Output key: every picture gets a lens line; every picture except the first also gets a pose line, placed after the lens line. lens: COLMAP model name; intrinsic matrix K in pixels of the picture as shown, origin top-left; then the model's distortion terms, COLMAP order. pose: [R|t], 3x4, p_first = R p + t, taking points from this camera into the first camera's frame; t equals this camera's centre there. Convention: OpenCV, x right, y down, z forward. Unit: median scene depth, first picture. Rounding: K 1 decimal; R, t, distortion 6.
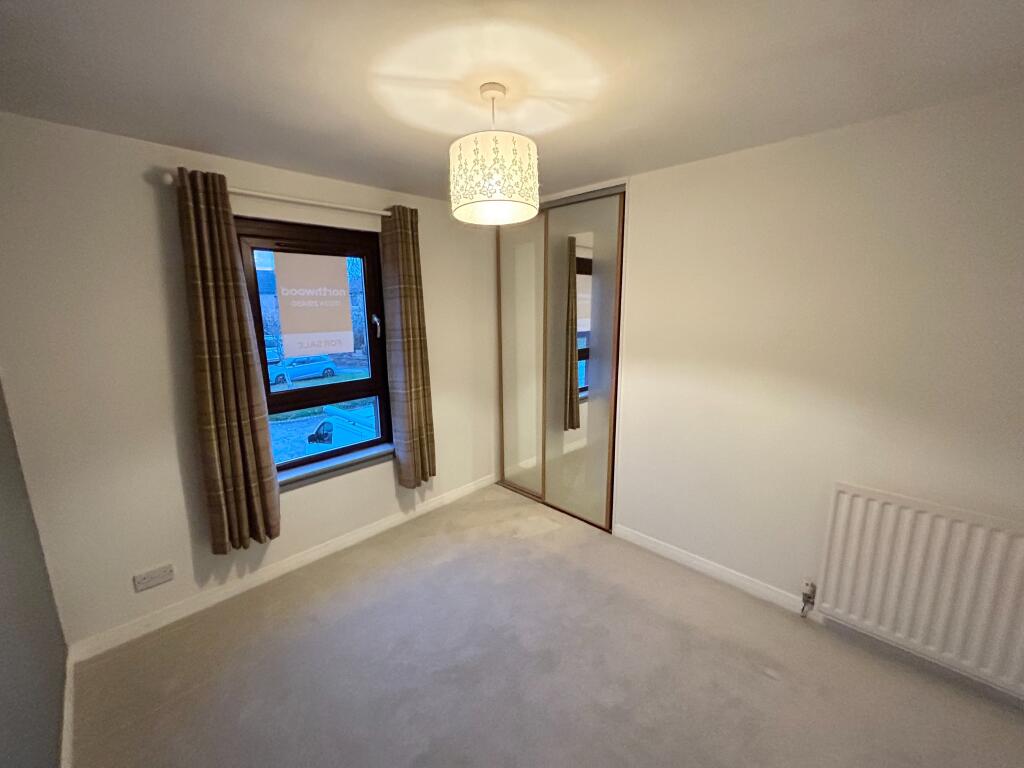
lens RADIAL K [[412.9, 0, 511.3], [0, 412.9, 382.5], [0, 0, 1]] dist [-0.000845, 0.000352]
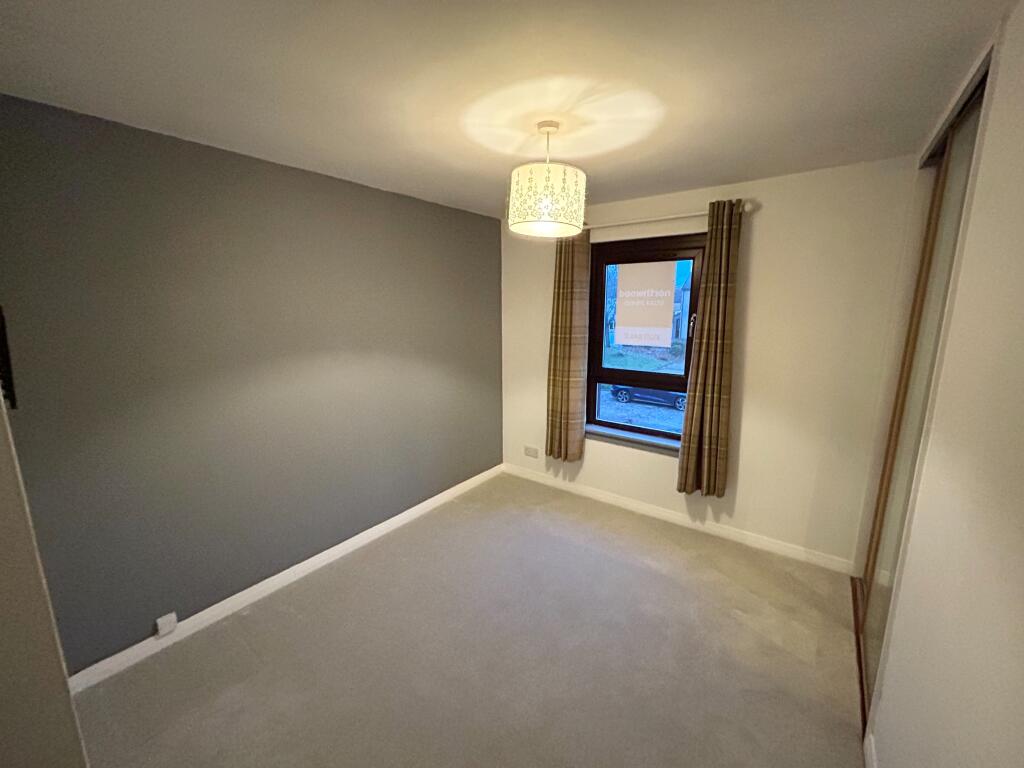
lens RADIAL K [[412.9, 0, 512.1], [0, 412.9, 383.6], [0, 0, 1]] dist [-0.000845, 0.000352]
pose [[0.128164, 0.199579, -0.971464, 0.676854], [-0.182923, 0.967493, 0.174631, -0.101167], [0.974738, 0.155322, 0.160505, 0.454560]]
